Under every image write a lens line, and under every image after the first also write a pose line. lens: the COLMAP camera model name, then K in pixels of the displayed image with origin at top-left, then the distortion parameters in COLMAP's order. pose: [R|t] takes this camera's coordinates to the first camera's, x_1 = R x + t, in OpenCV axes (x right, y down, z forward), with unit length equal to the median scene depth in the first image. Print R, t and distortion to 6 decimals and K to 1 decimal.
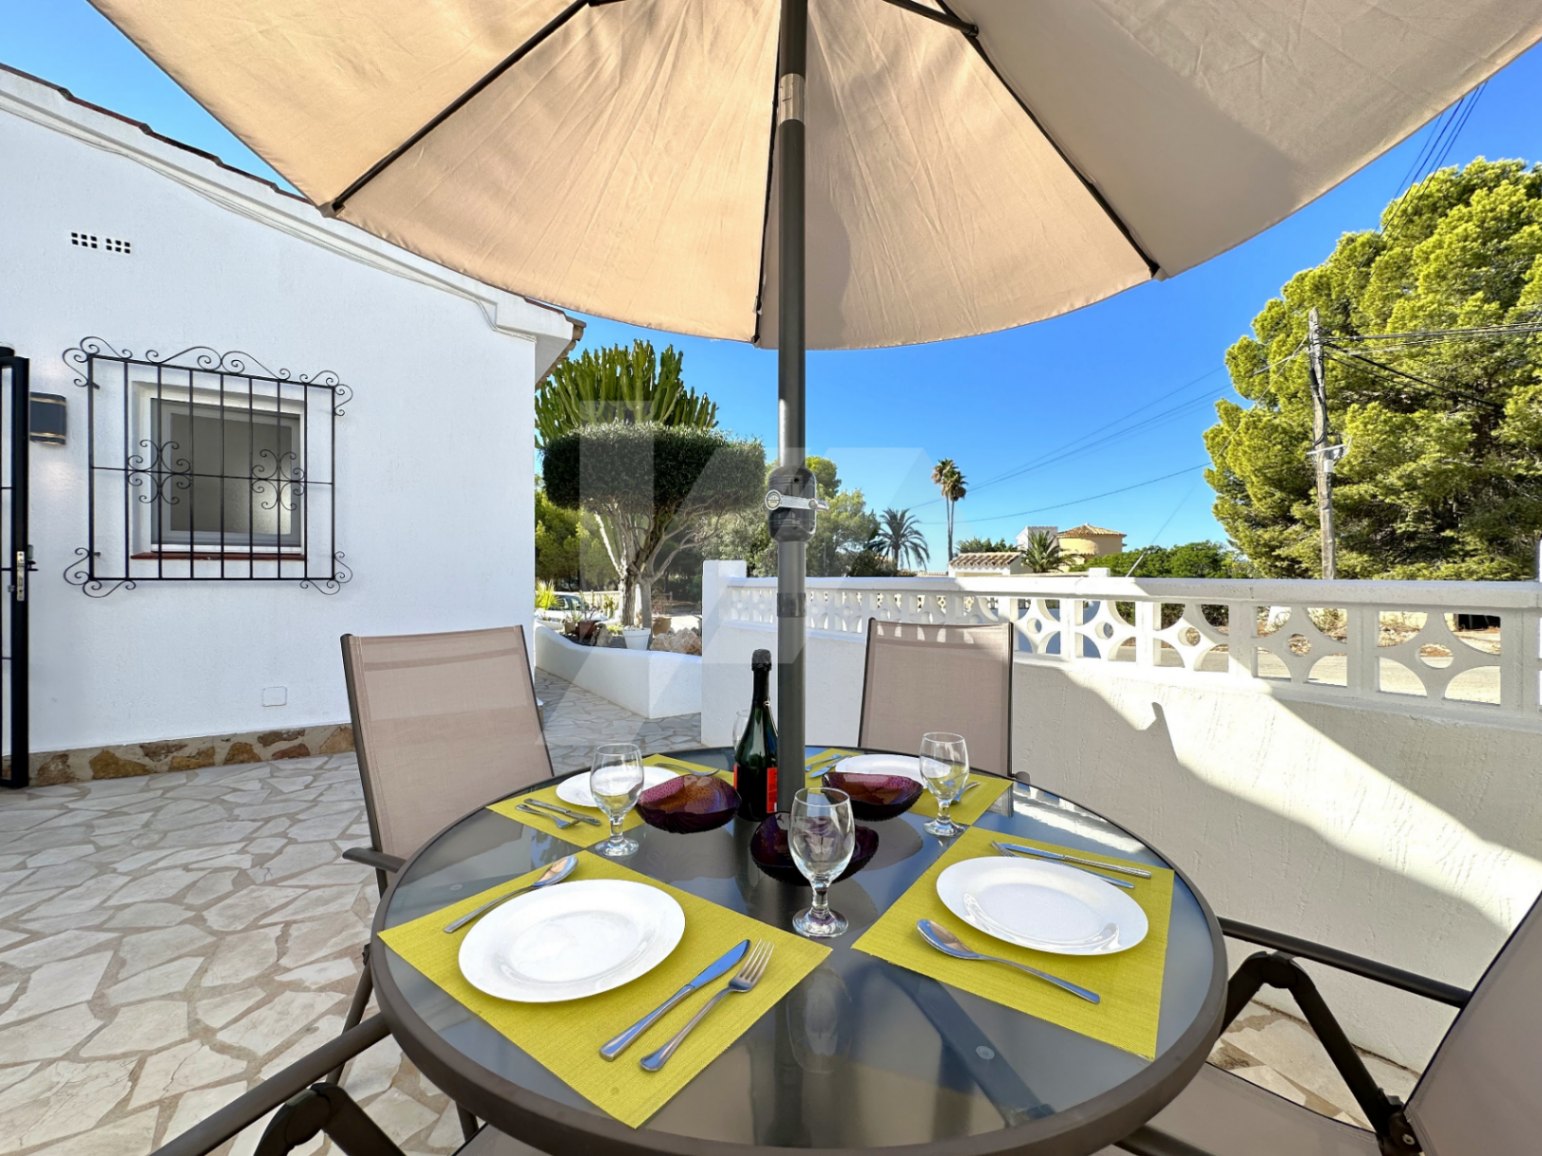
lens RADIAL K [[616.5, 0, 771.3], [0, 616.5, 578.4], [0, 0, 1]] dist [-0.002237, 0.000166]
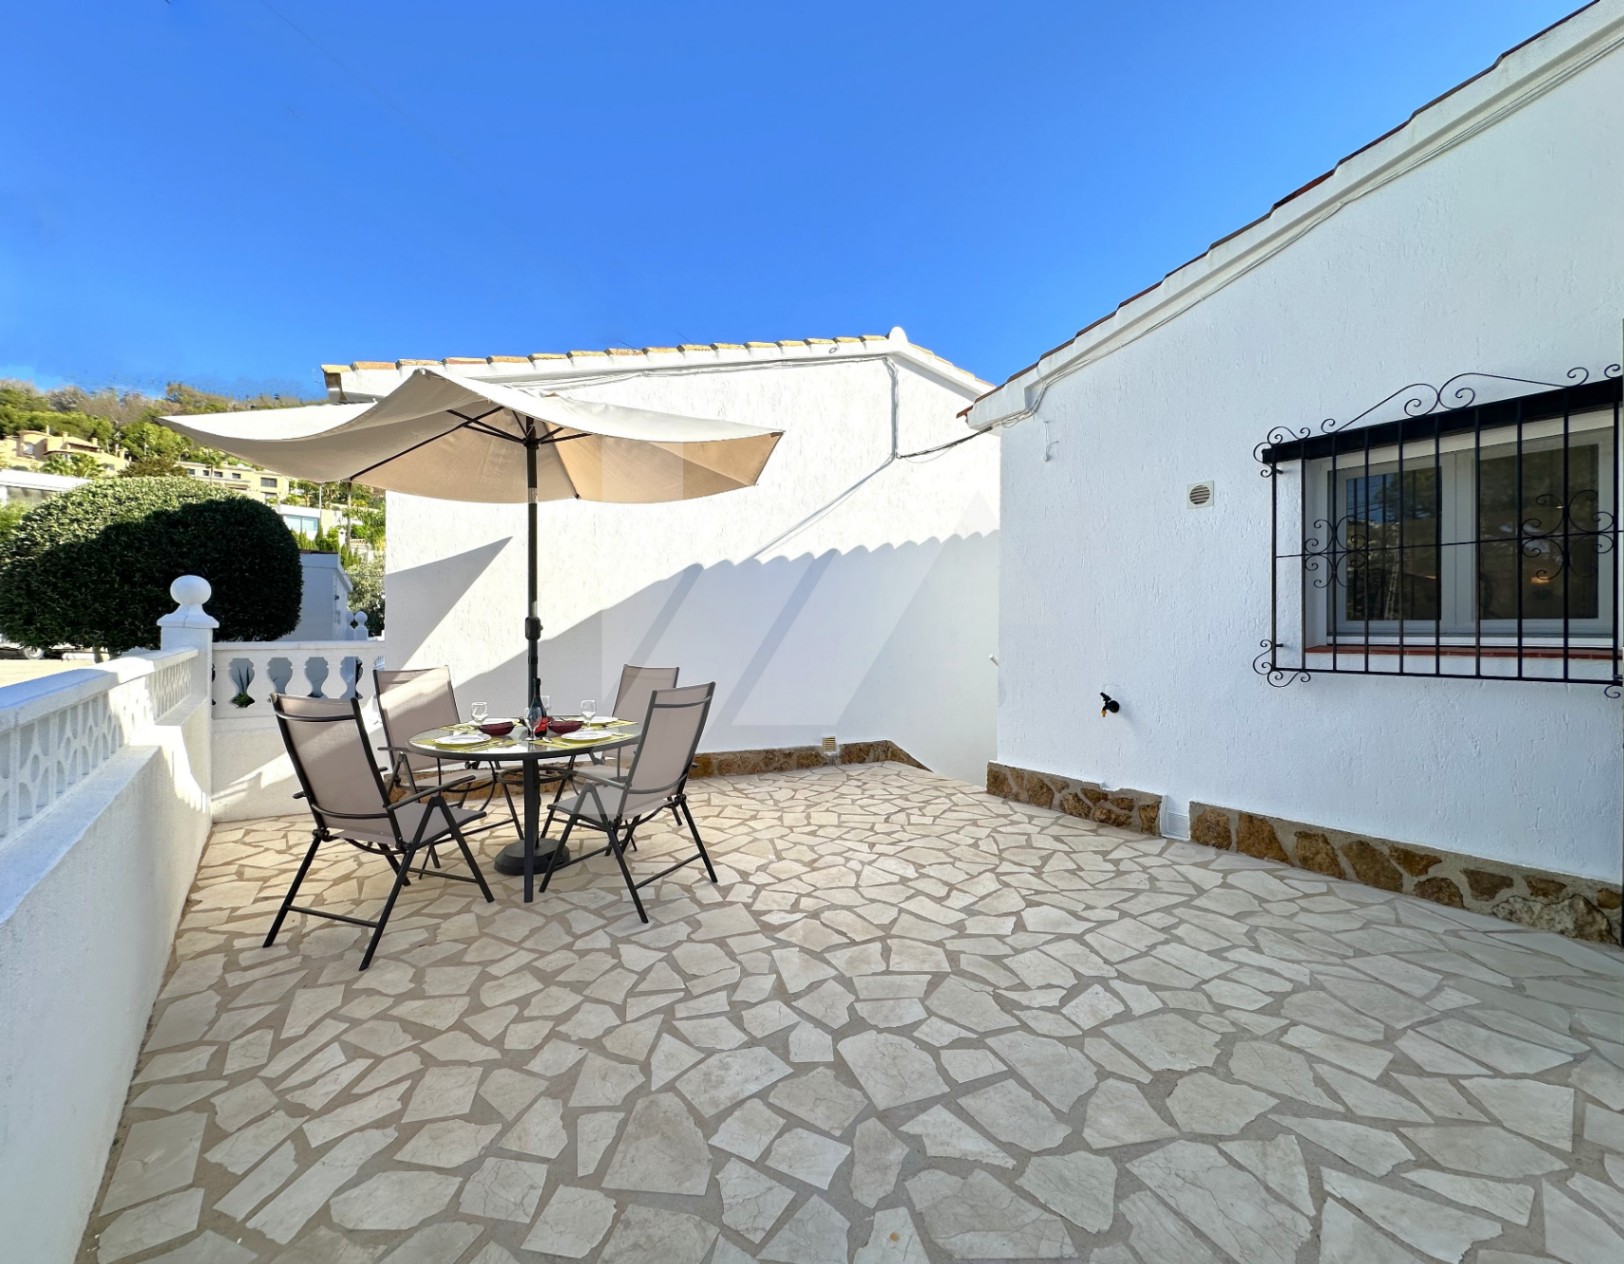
lens RADIAL K [[673.0, 0, 782.3], [0, 673.0, 625.3], [0, 0, 1]] dist [-0.011374, -0.000108]
pose [[-0.999133, -0.013450, -0.039412, -0.133118], [-0.013642, 0.999896, 0.004600, -0.019877], [0.039346, 0.005134, -0.999212, 0.544383]]
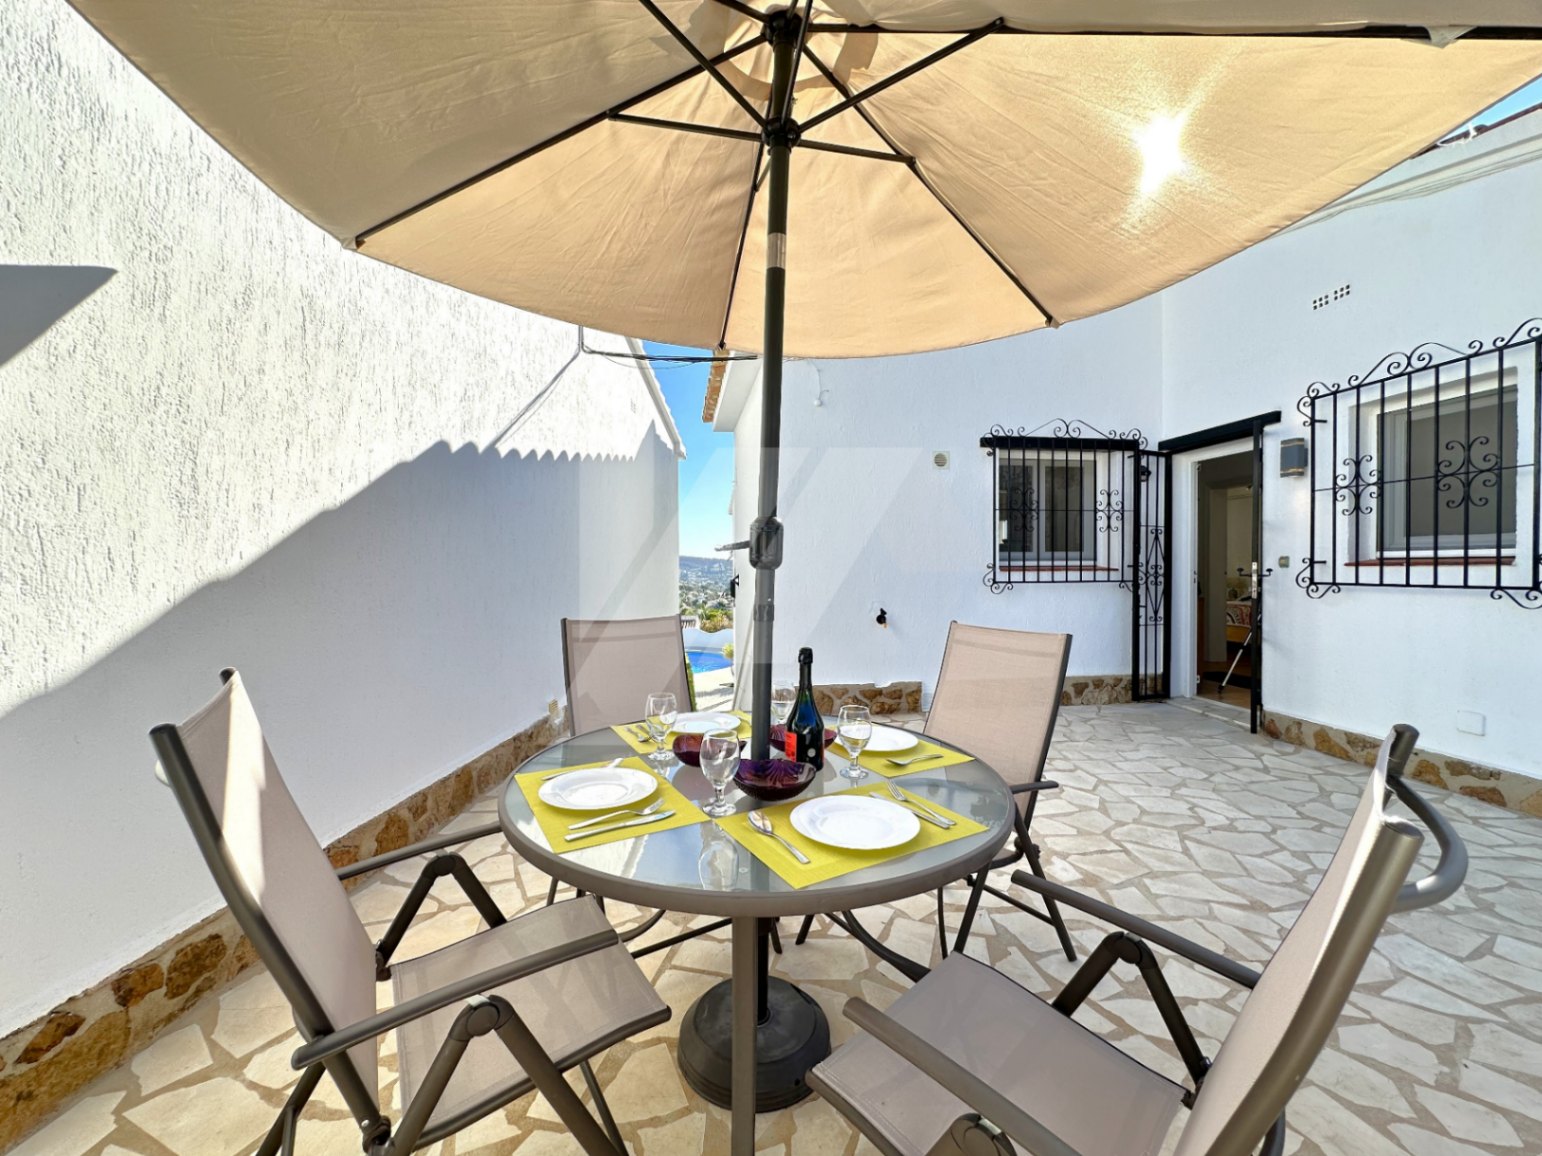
lens RADIAL K [[616.5, 0, 771.3], [0, 616.5, 578.4], [0, 0, 1]] dist [-0.002237, 0.000166]
pose [[-0.406825, 0.010090, -0.913451, 0.161940], [-0.009743, 0.999834, 0.015383, -0.006288], [0.913454, 0.015158, -0.406659, 0.194026]]
